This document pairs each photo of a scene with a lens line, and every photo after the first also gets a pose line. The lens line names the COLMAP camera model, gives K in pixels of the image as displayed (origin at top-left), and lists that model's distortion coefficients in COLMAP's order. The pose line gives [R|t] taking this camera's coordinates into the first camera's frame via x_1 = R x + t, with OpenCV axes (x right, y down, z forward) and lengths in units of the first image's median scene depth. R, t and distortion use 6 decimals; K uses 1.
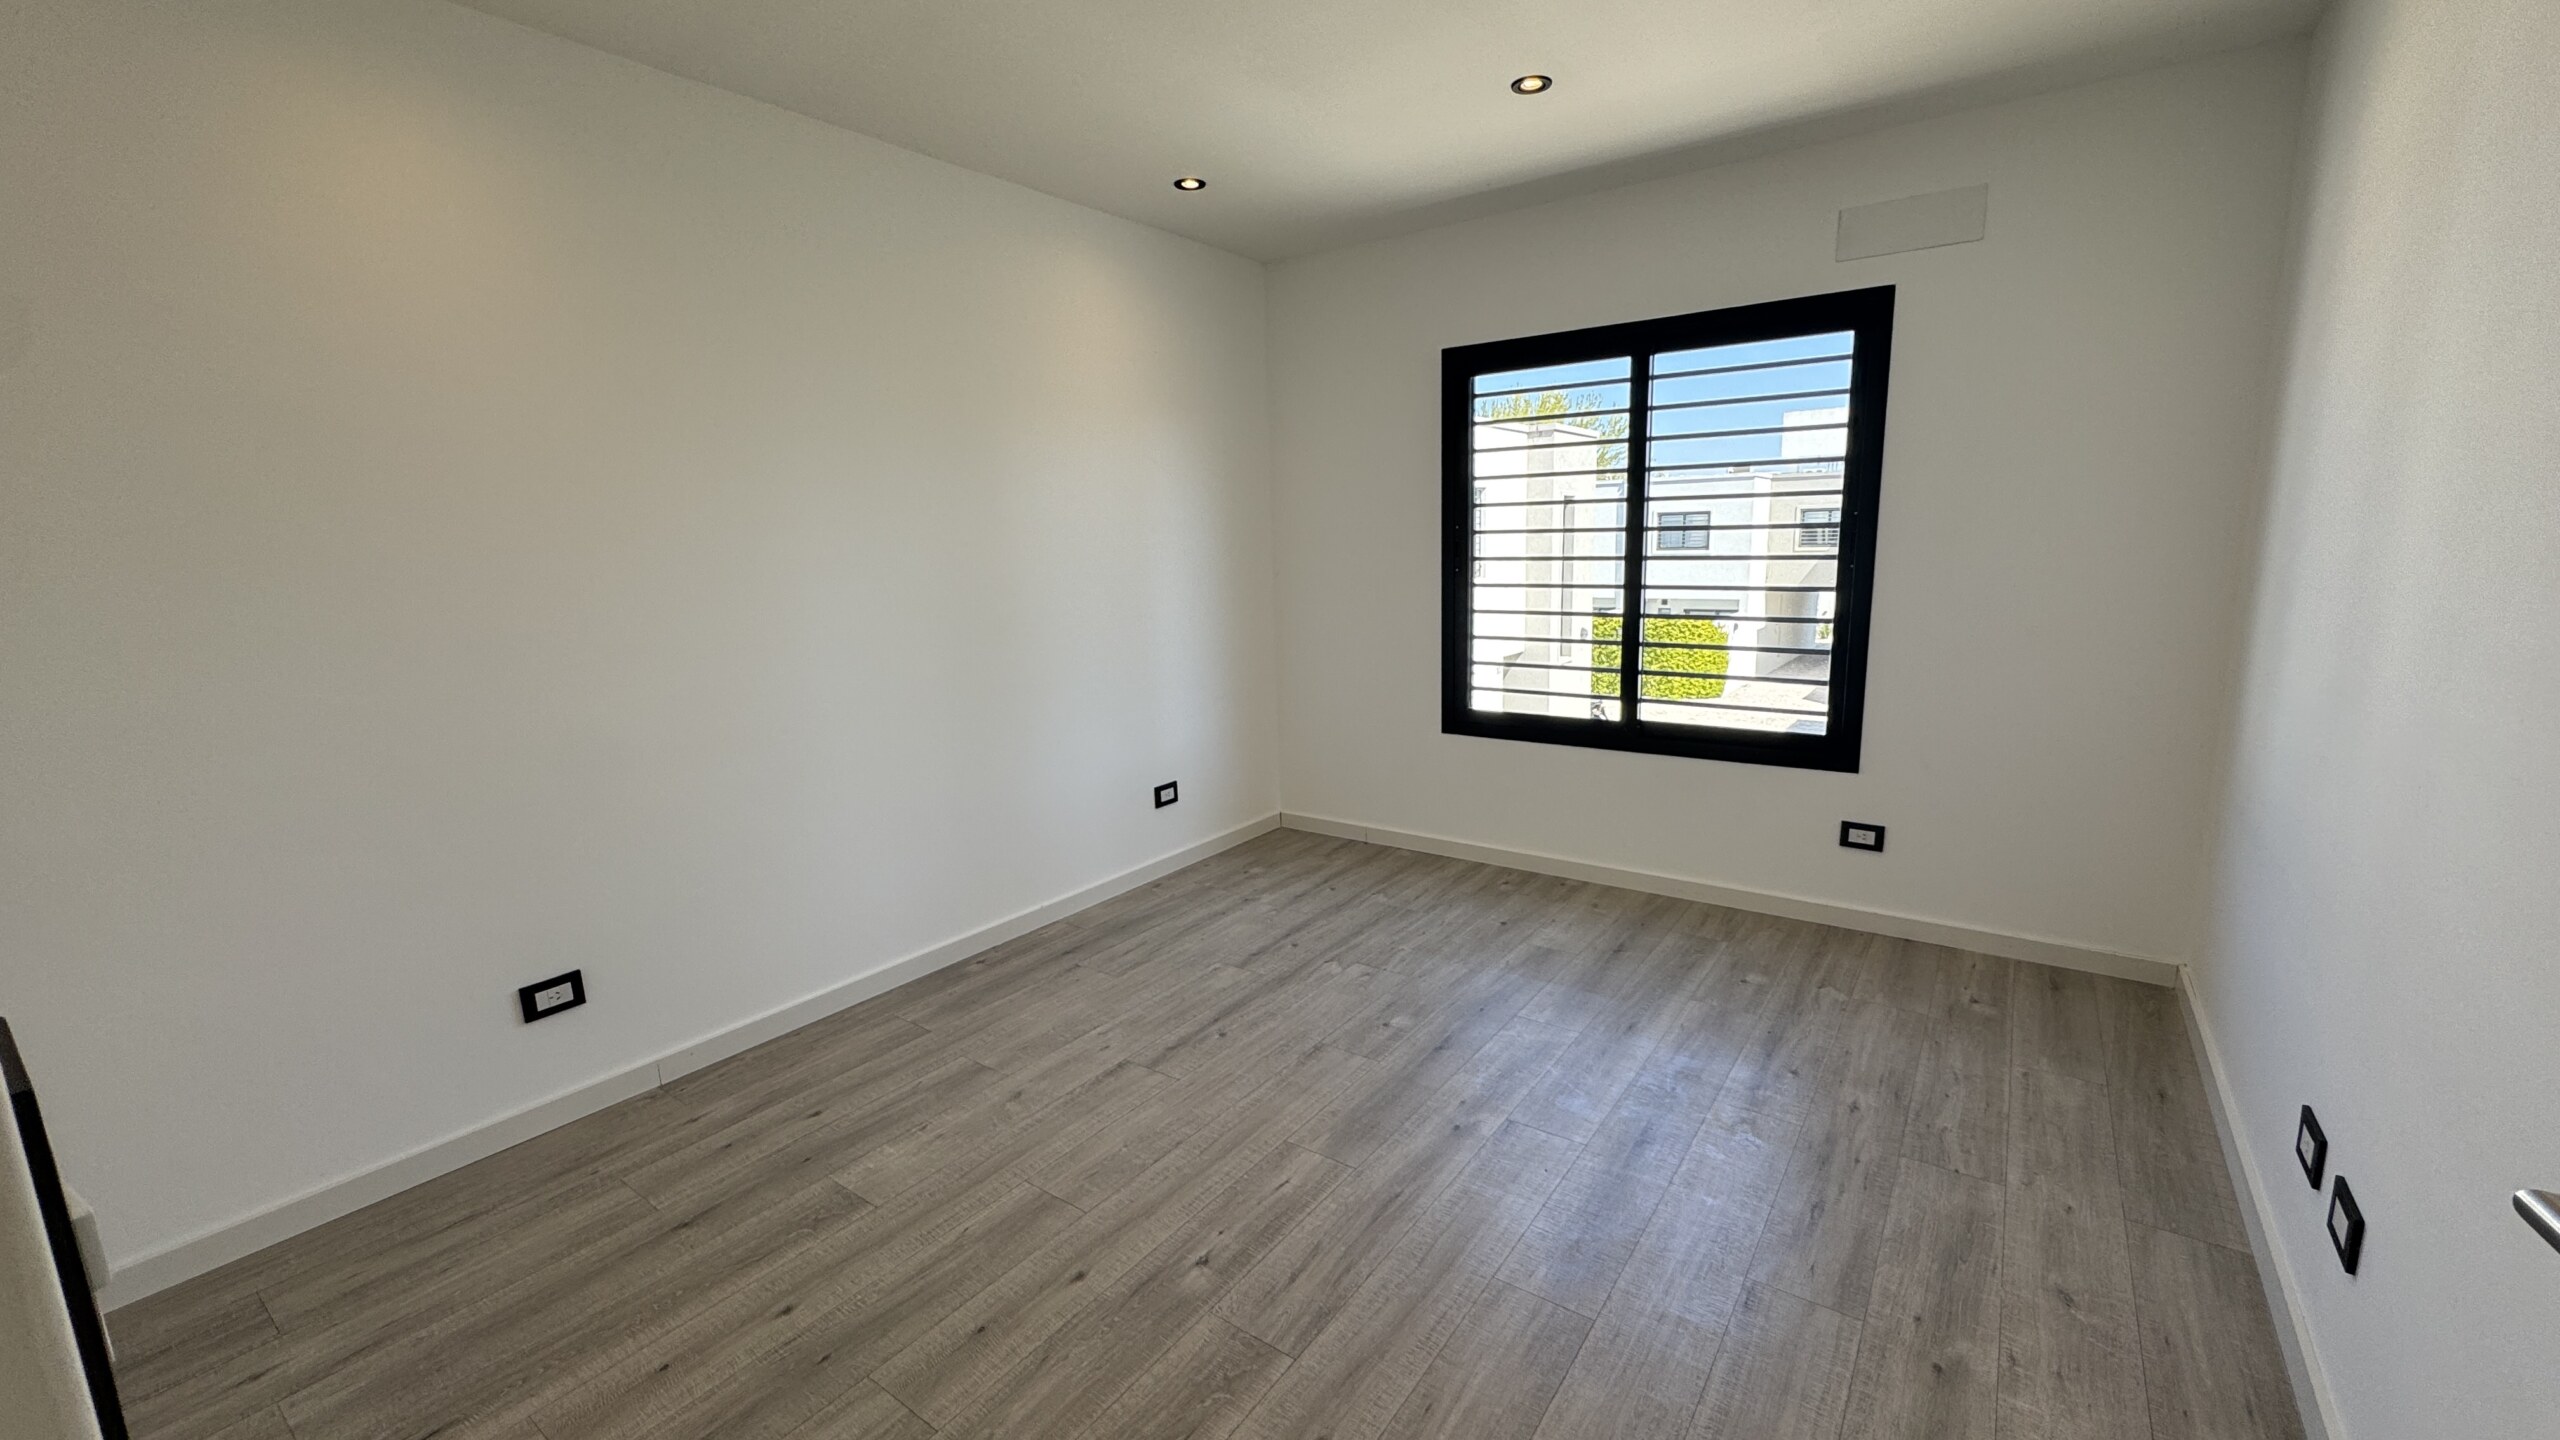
lens RADIAL K [[1021.5, 0, 1281.0], [0, 1021.5, 721.4], [0, 0, 1]] dist [-0.001121, -0.000359]
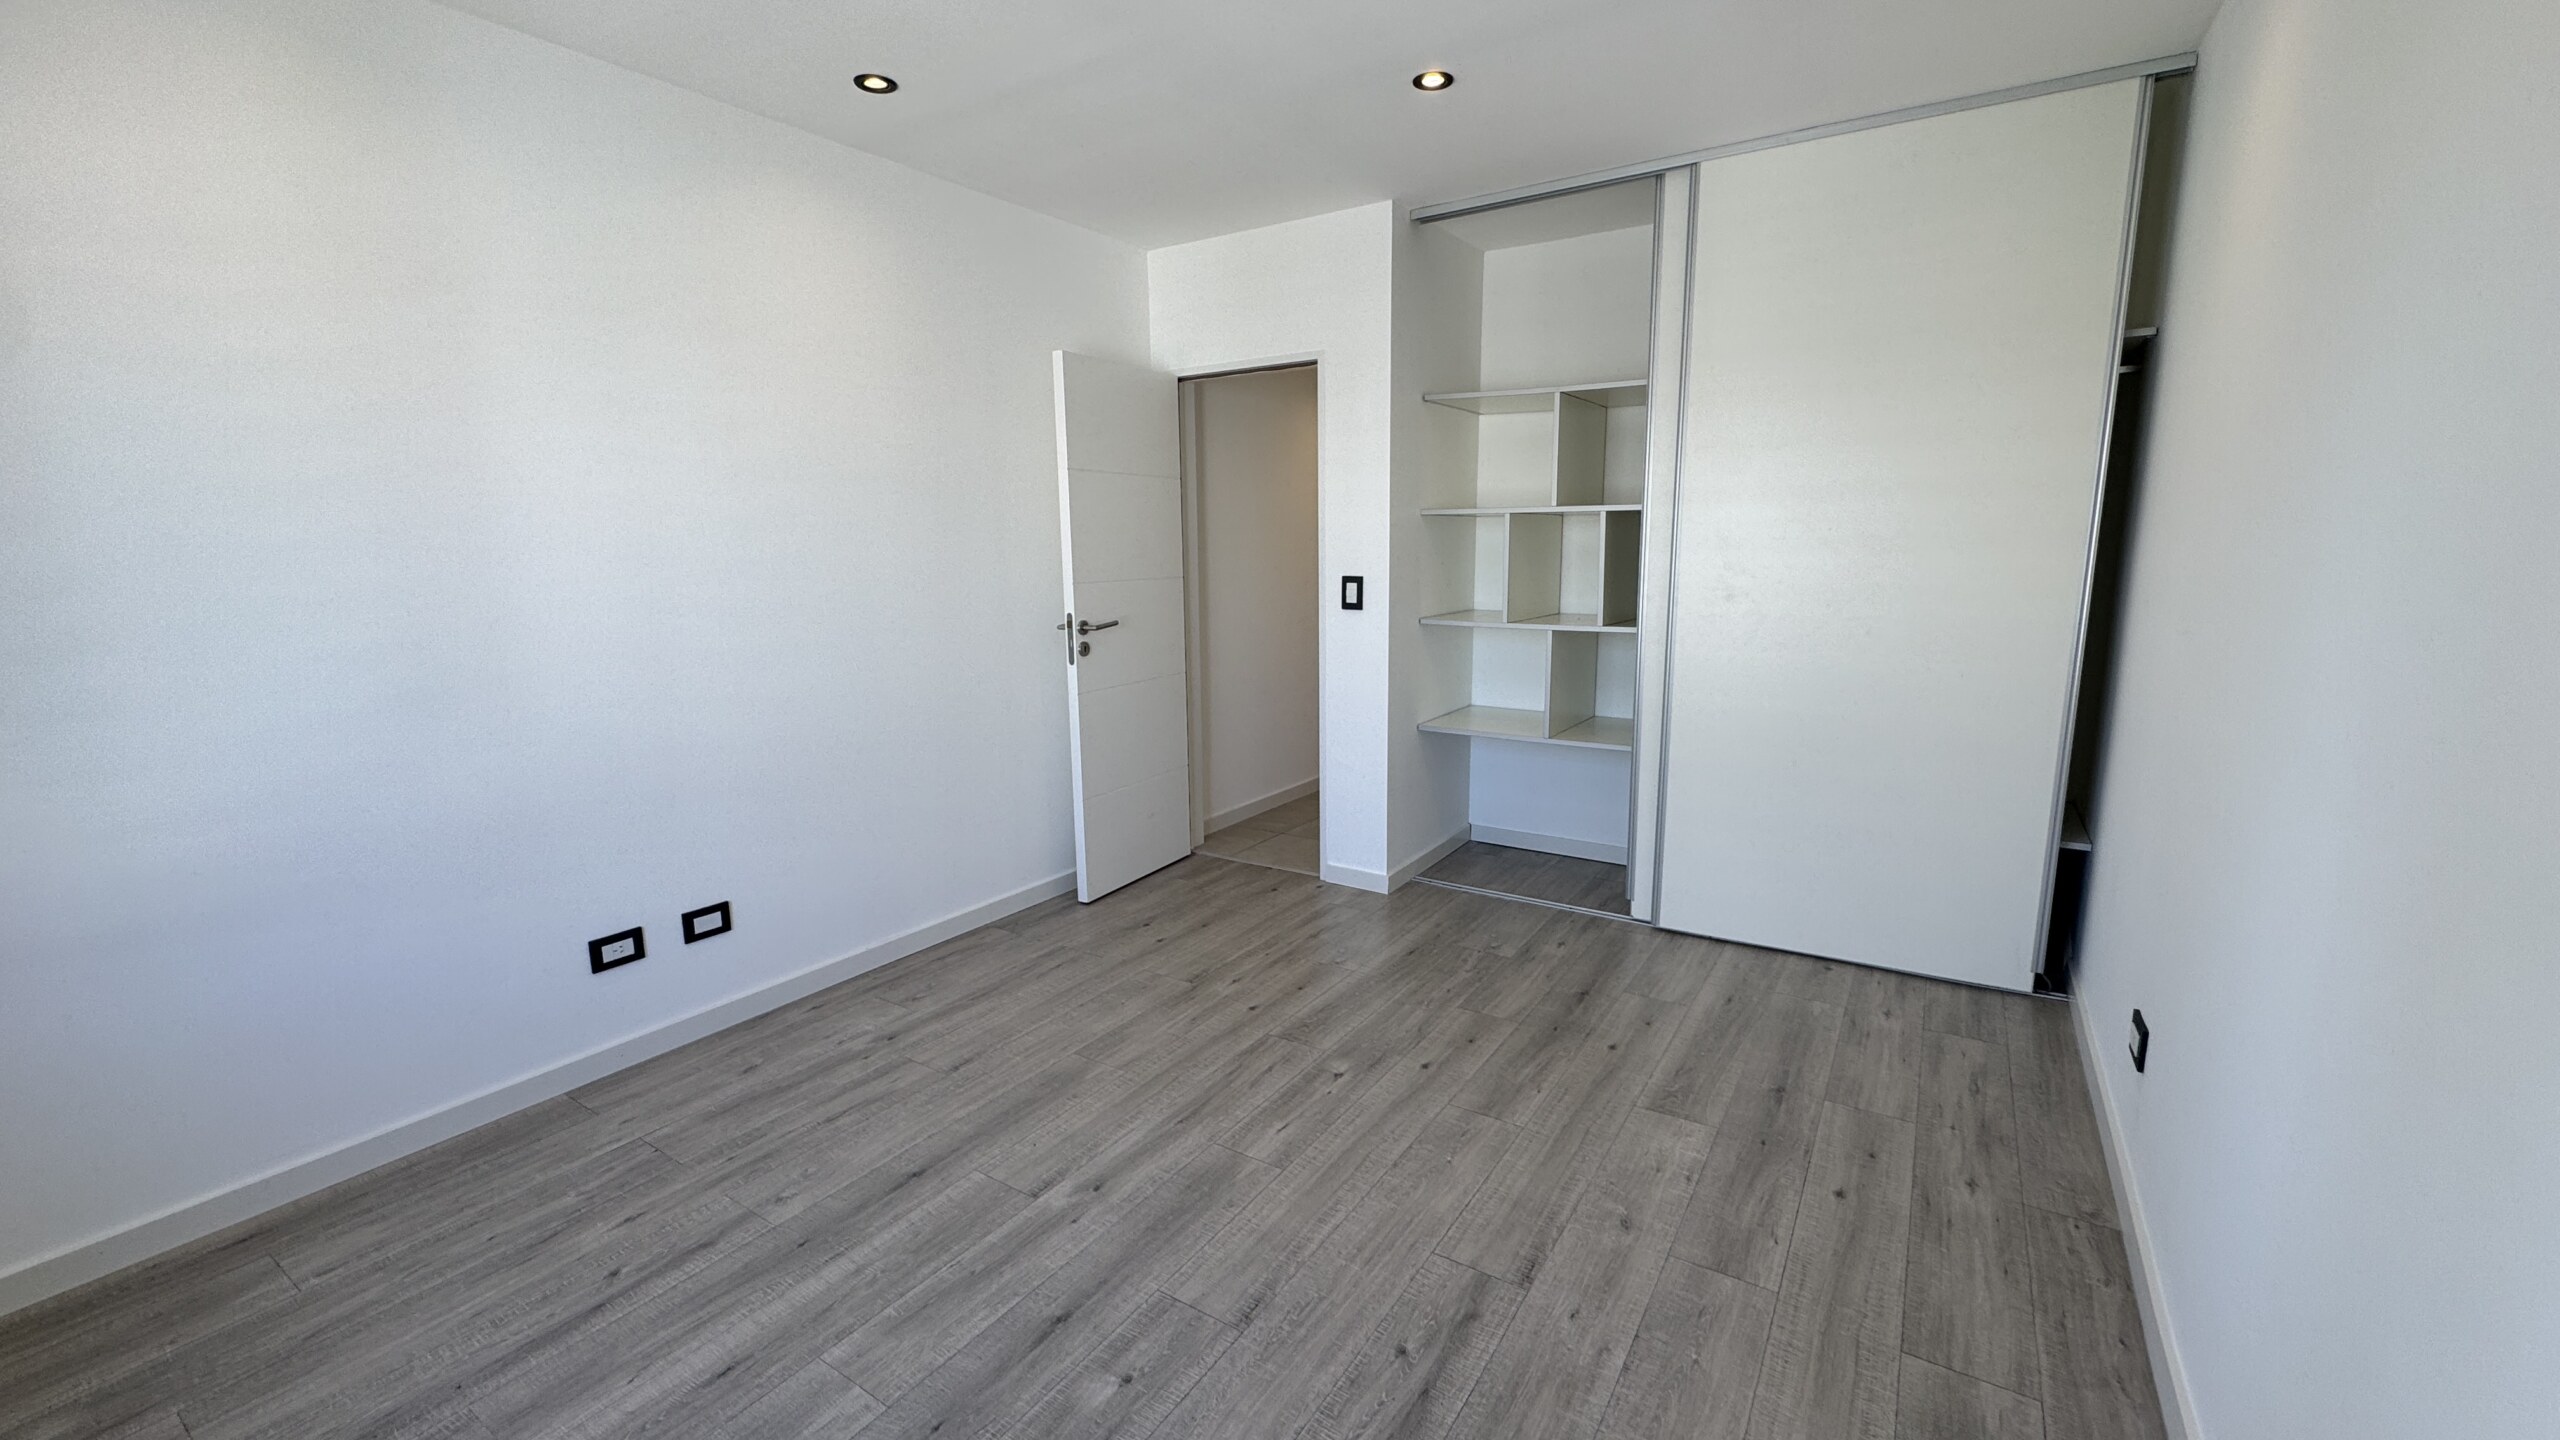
lens RADIAL K [[1021.5, 0, 1283.7], [0, 1021.5, 739.4], [0, 0, 1]] dist [-0.001121, -0.000359]
pose [[-0.997960, 0.047607, -0.042536, 0.027835], [0.028888, 0.930901, 0.364128, -0.335020], [0.056932, 0.362156, -0.930377, 1.883089]]
